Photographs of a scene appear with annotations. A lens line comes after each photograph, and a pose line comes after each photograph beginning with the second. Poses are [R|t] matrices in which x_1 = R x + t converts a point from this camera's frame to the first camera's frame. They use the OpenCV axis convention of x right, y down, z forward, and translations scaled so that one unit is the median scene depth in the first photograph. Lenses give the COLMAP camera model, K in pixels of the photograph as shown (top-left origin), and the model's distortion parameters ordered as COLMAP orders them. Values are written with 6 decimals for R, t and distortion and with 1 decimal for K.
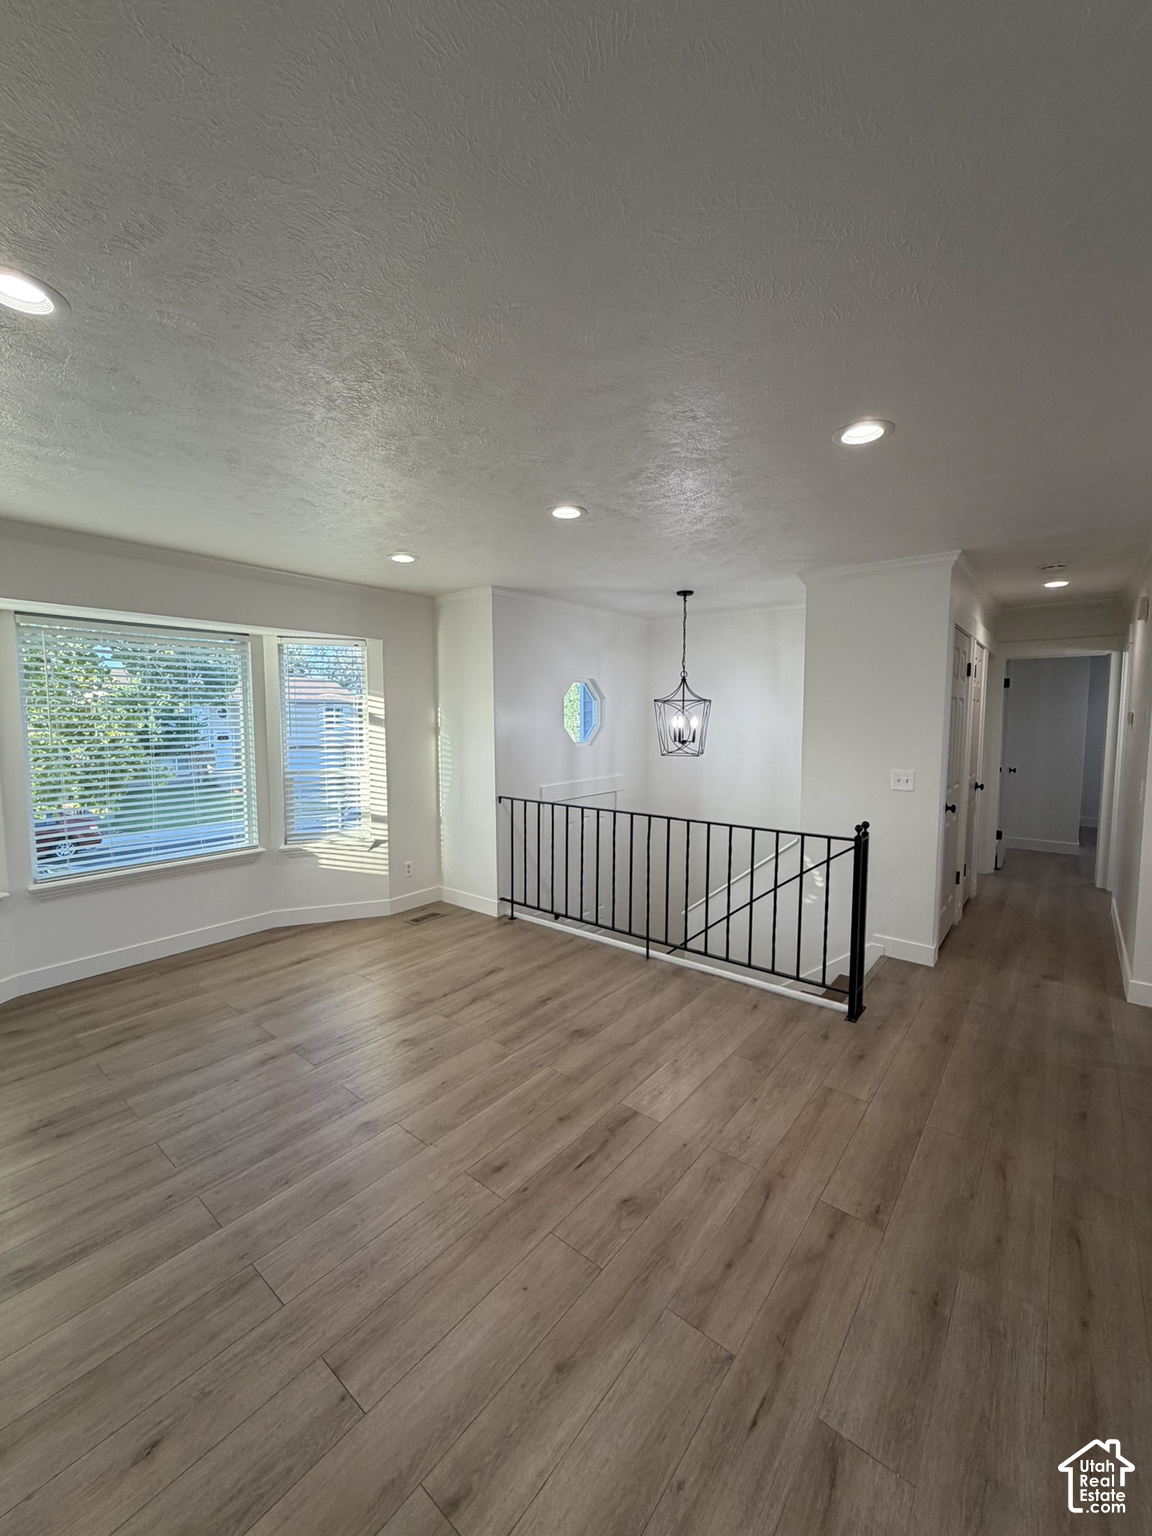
lens RADIAL K [[618.2, 0, 572.5], [0, 618.2, 766.9], [0, 0, 1]] dist [0.001770, 0.000441]
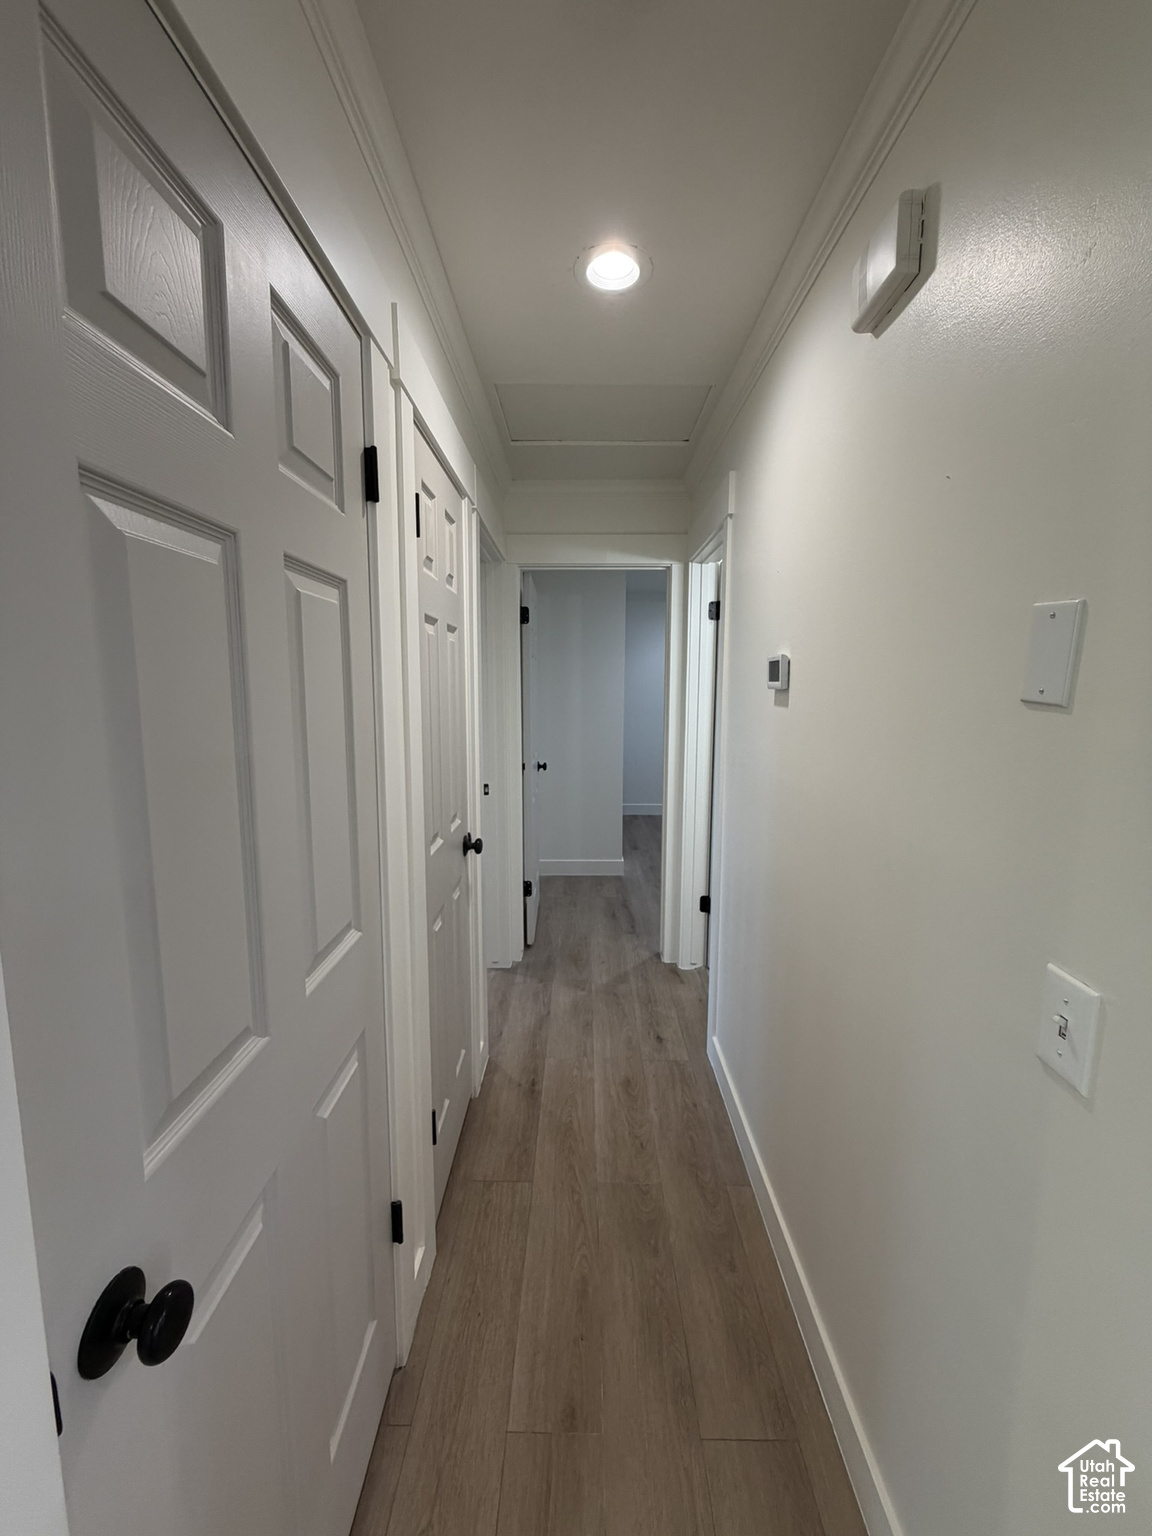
lens RADIAL K [[618.2, 0, 575.5], [0, 618.2, 766.4], [0, 0, 1]] dist [0.001770, 0.000441]
pose [[0.785012, -0.077503, 0.614614, 0.403855], [0.046192, 0.996704, 0.066685, -0.038482], [-0.617756, -0.023958, 0.786004, 0.556630]]
